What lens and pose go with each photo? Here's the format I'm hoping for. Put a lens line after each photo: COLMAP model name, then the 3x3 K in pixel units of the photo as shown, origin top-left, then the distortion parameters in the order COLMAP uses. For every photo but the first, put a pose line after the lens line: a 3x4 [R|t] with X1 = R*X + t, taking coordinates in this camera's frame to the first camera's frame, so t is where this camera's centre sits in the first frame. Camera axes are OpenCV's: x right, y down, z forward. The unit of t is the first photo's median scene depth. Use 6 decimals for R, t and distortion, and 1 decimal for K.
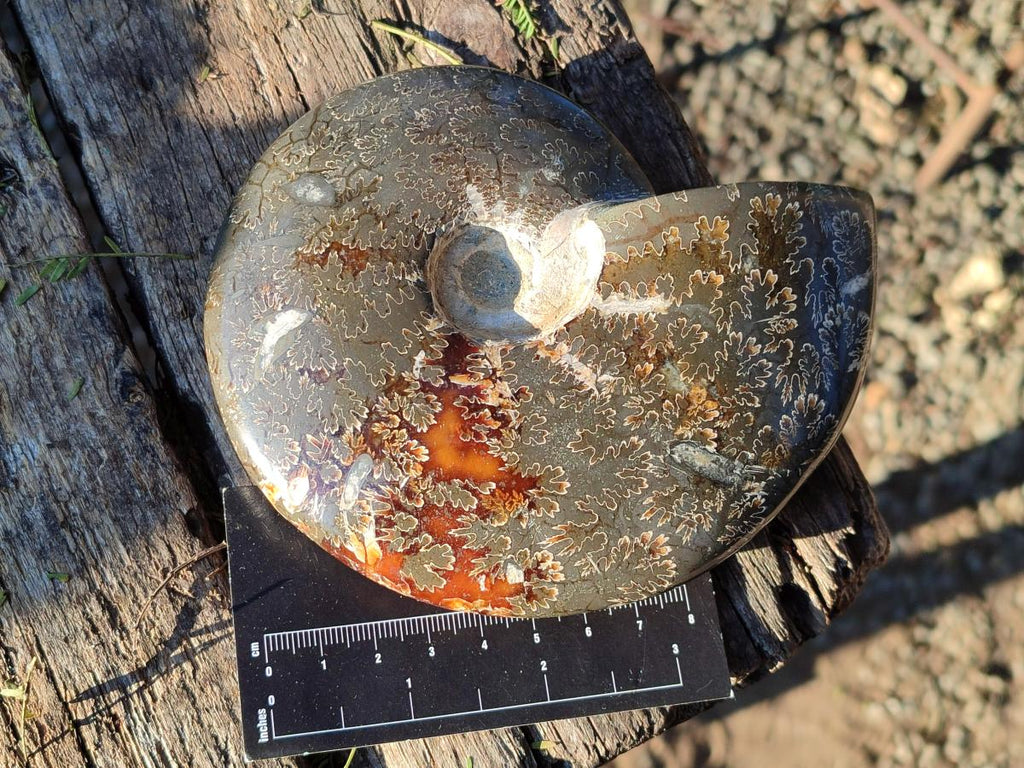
lens RADIAL K [[1570.6, 0, 512.0], [0, 1570.6, 384.0], [0, 0, 1]] dist [0.317666, -2.366261]
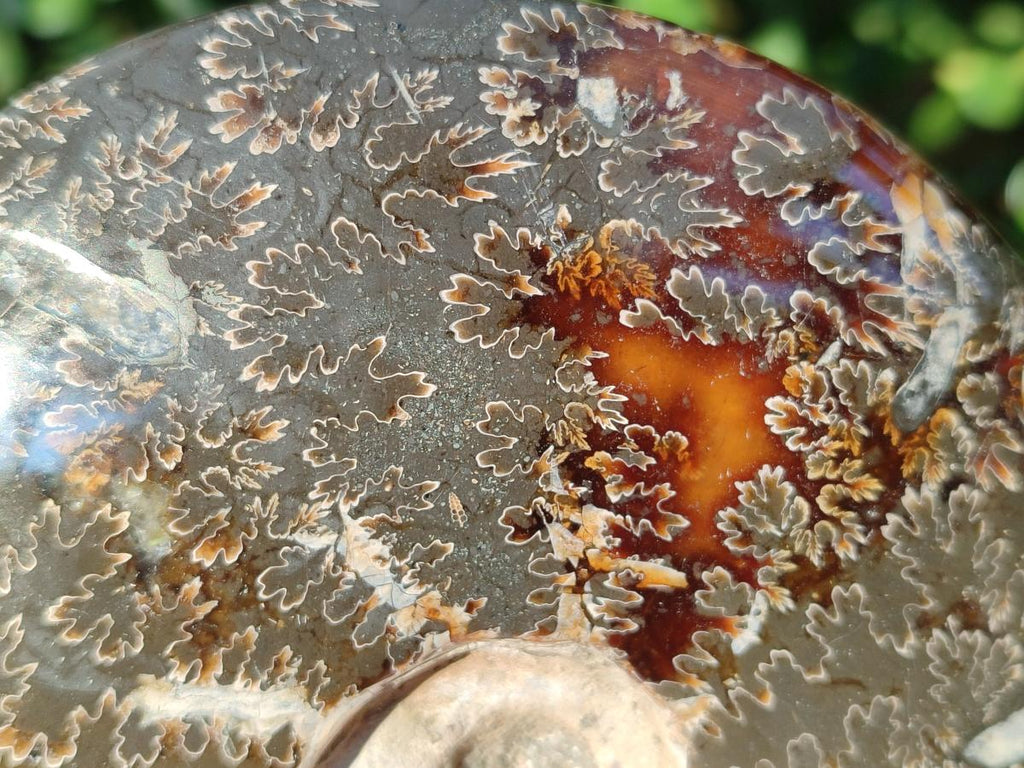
lens RADIAL K [[1570.6, 0, 512.0], [0, 1570.6, 384.0], [0, 0, 1]] dist [0.317666, -2.366261]
pose [[-0.979522, -0.127795, -0.155578, 0.078821], [0.125361, -0.991786, 0.025398, 0.032597], [-0.157546, 0.005375, 0.987497, 0.589157]]
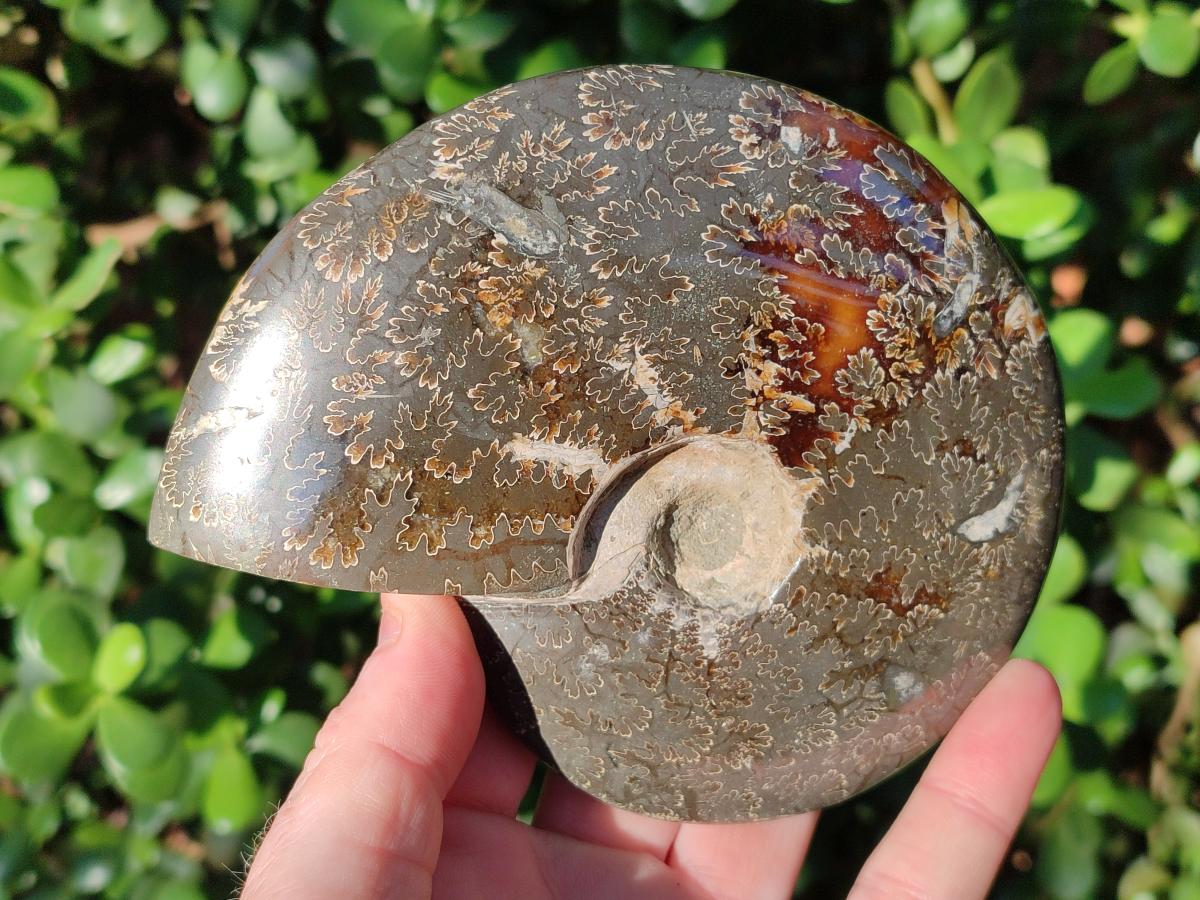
lens RADIAL K [[1840.5, 0, 600.0], [0, 1840.5, 450.0], [0, 0, 1]] dist [0.317666, -2.366261]
pose [[-0.942645, -0.211790, -0.258001, 0.285105], [0.200696, -0.977226, 0.068923, -0.105117], [-0.266723, 0.013190, 0.963683, 0.166495]]
